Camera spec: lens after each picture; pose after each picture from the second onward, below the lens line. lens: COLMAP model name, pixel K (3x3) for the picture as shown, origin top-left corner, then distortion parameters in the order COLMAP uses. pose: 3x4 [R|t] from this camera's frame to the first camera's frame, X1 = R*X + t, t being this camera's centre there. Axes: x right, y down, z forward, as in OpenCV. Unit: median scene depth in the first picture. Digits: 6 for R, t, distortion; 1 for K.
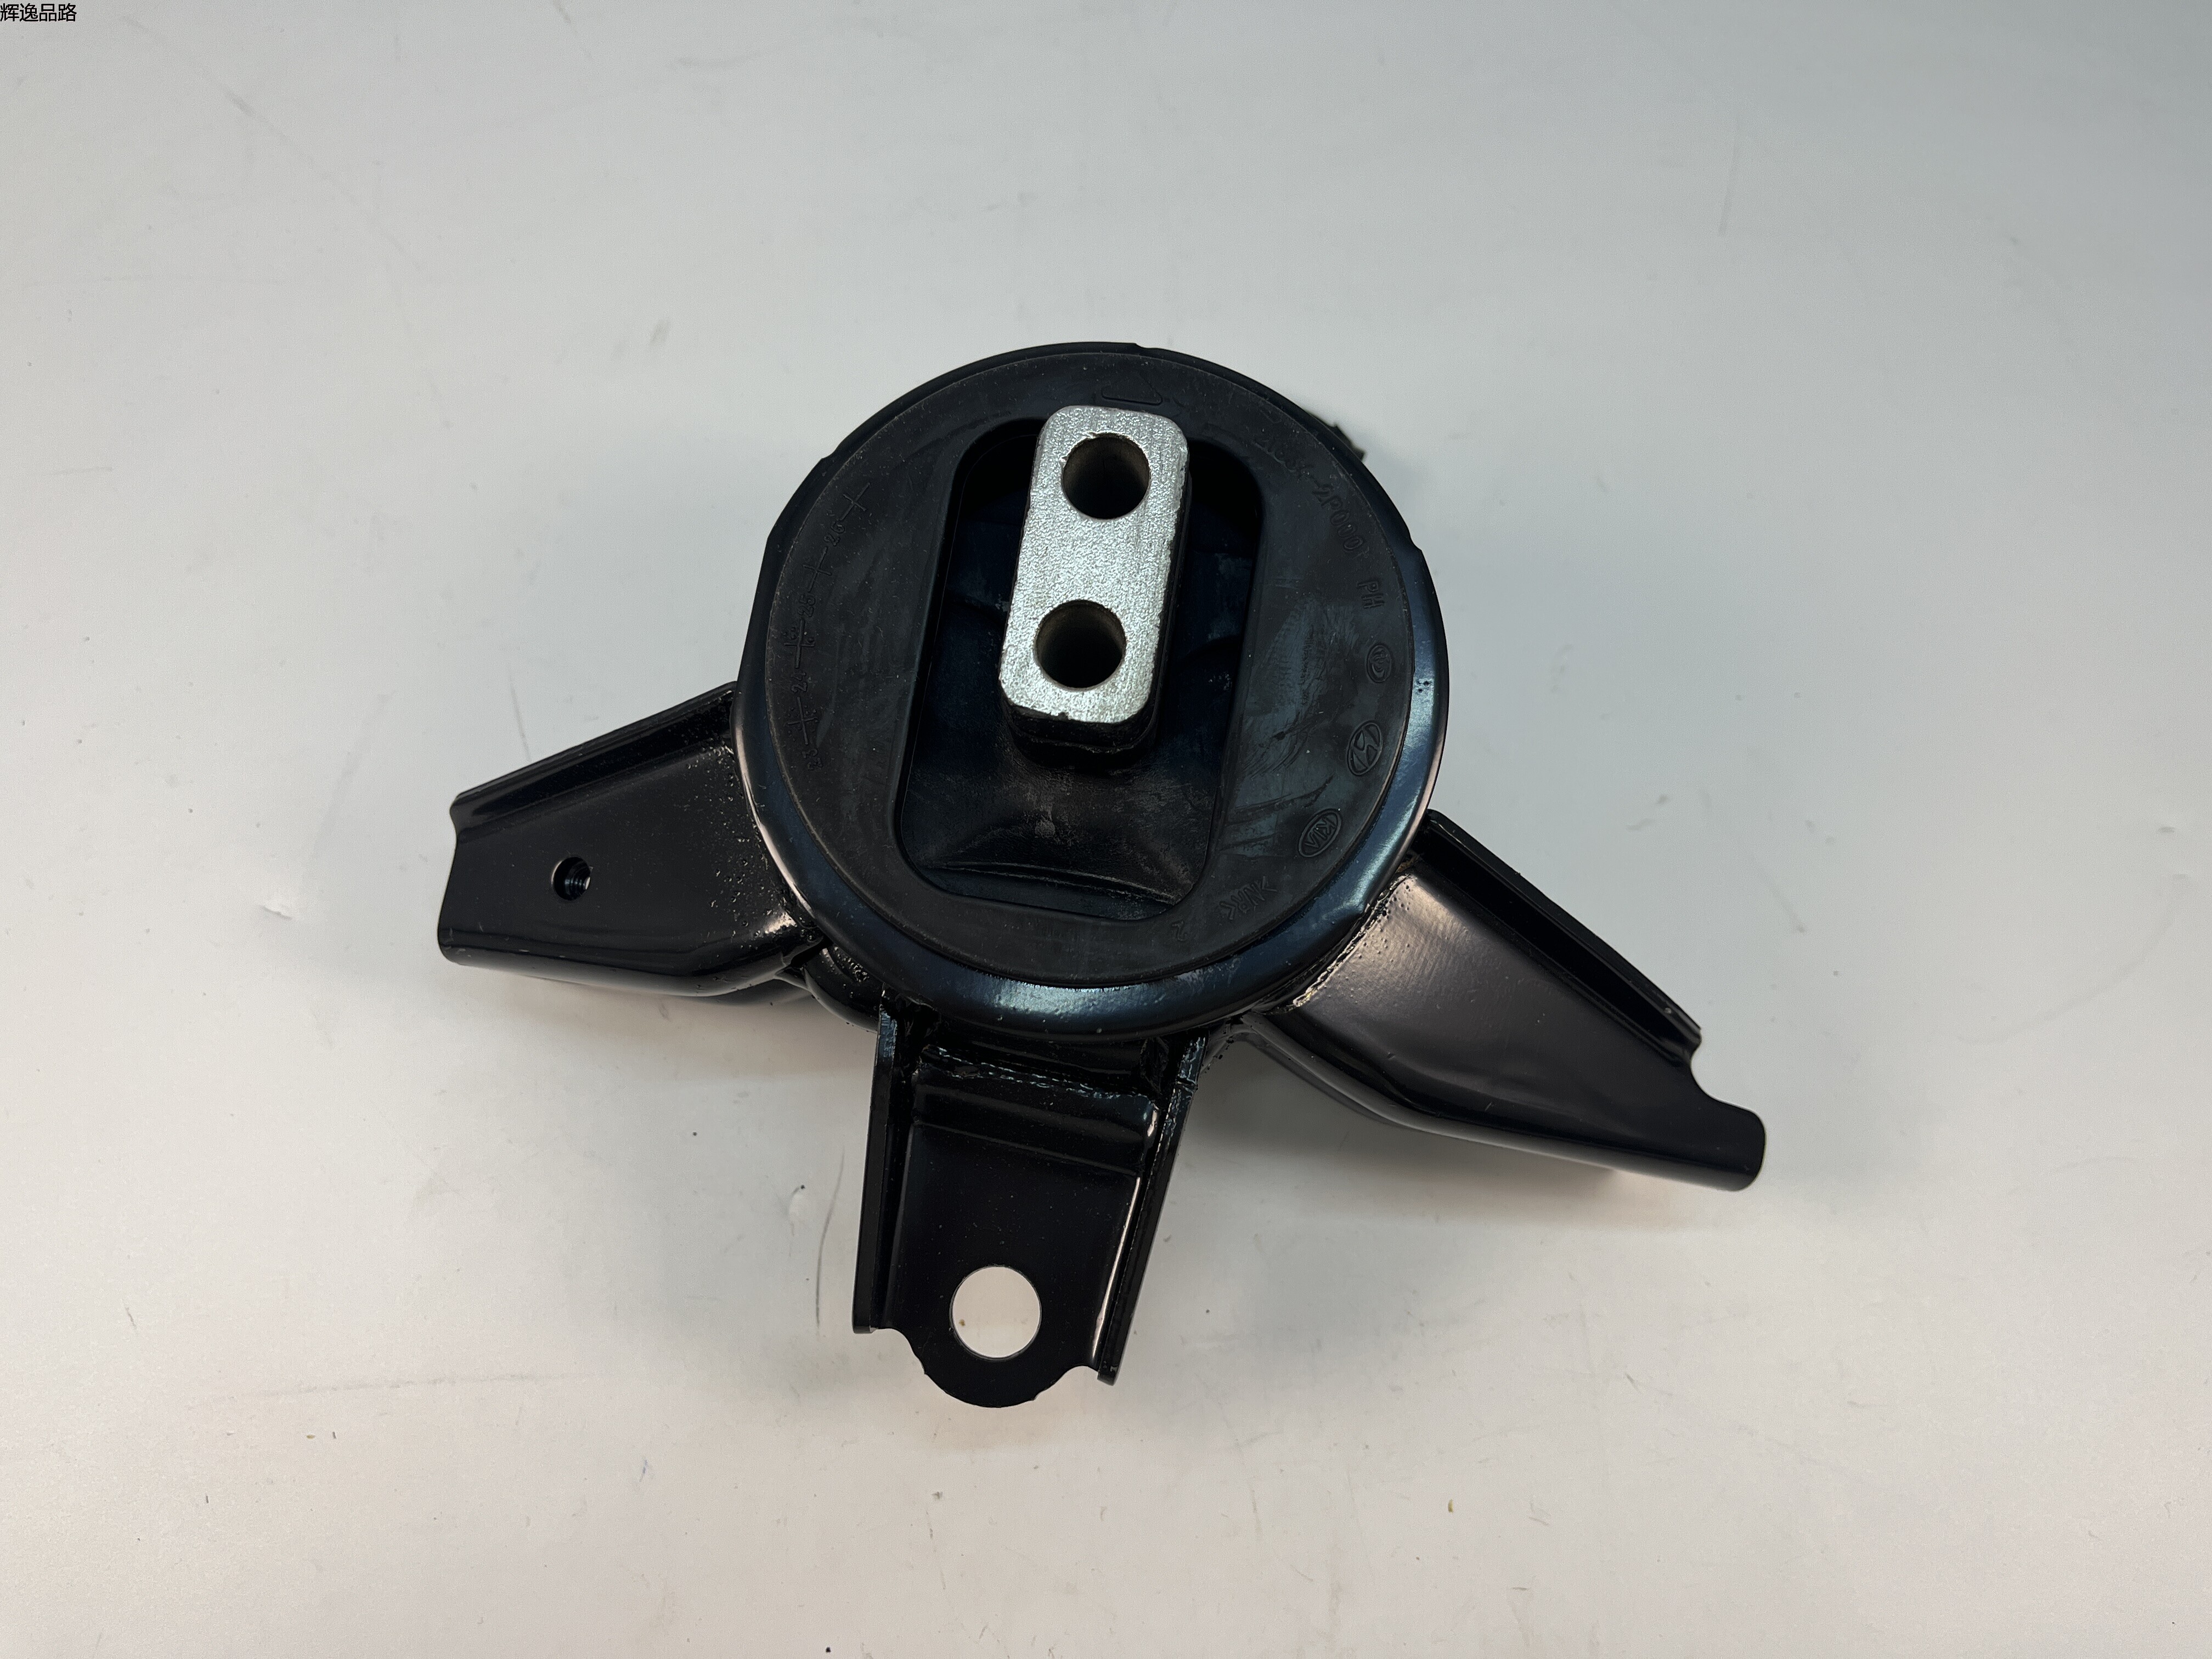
lens RADIAL K [[1691.7, 0, 1106.0], [0, 1691.7, 829.5], [0, 0, 1]] dist [0.003752, -0.036112]
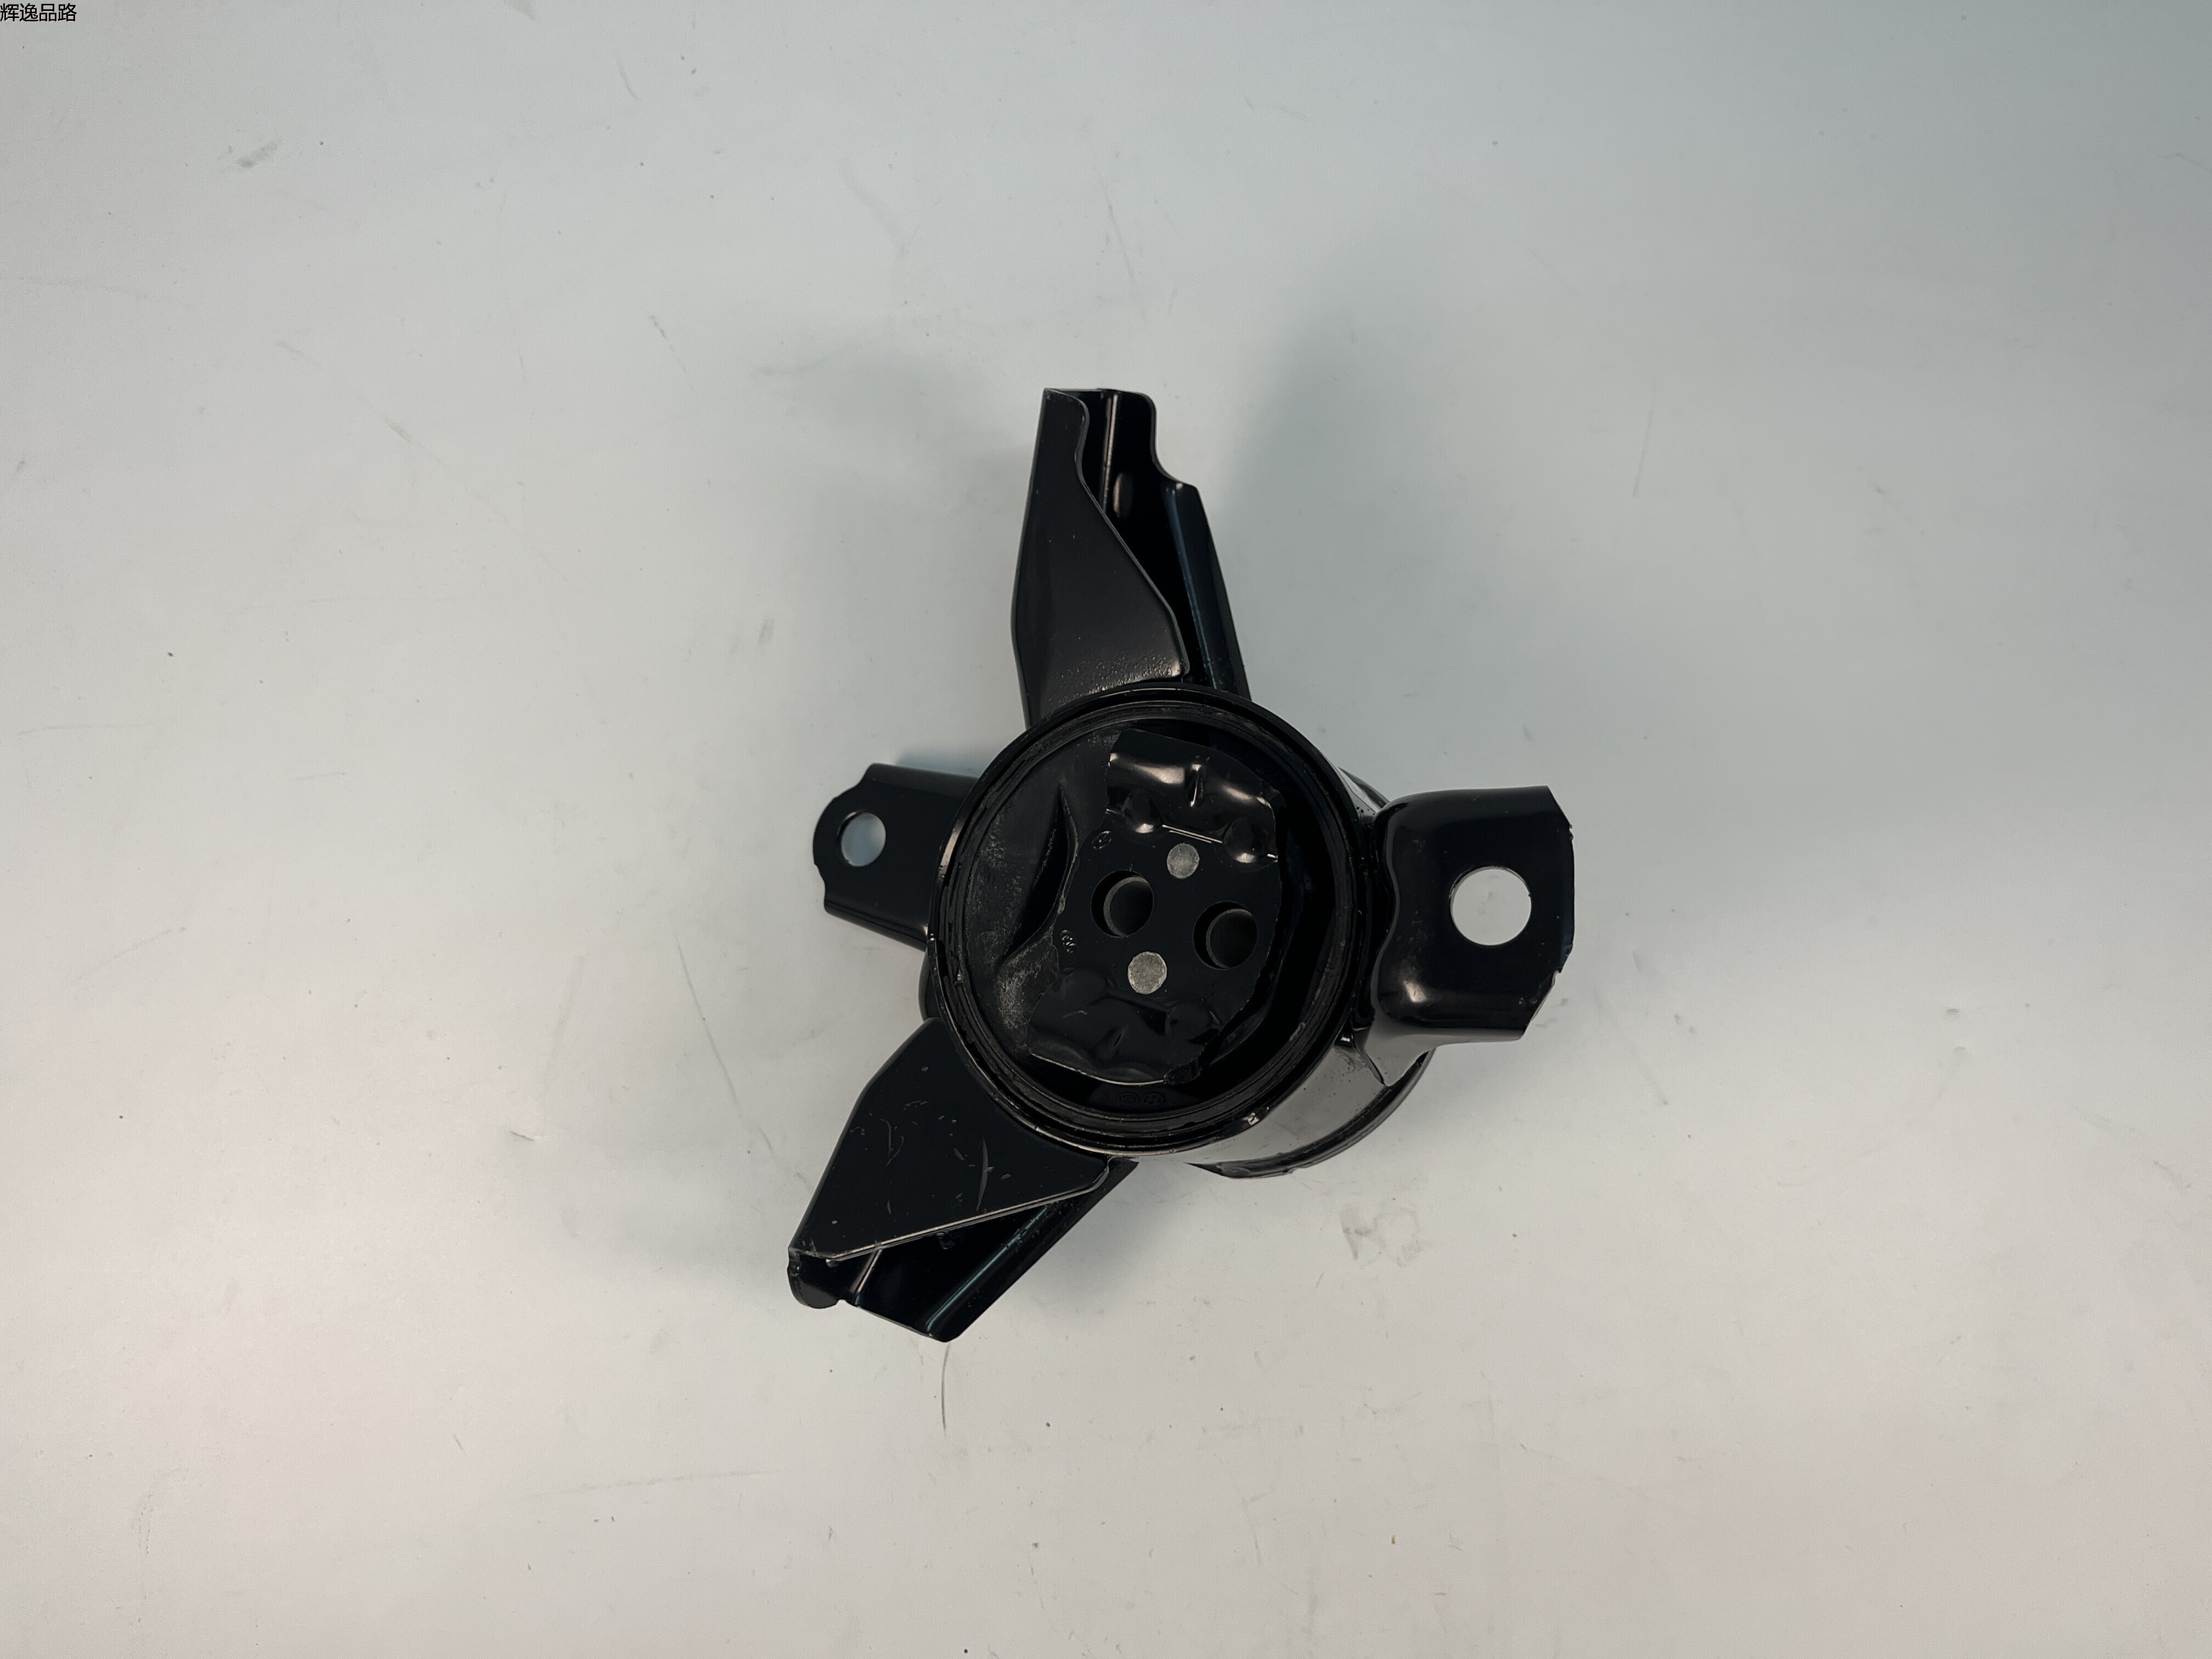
lens RADIAL K [[1691.7, 0, 1106.0], [0, 1691.7, 829.5], [0, 0, 1]] dist [0.003752, -0.036112]
pose [[0.999635, -0.026586, -0.004798, -0.015926], [0.027015, 0.984109, 0.175500, -0.435105], [0.000056, -0.175566, 0.984468, -0.293506]]
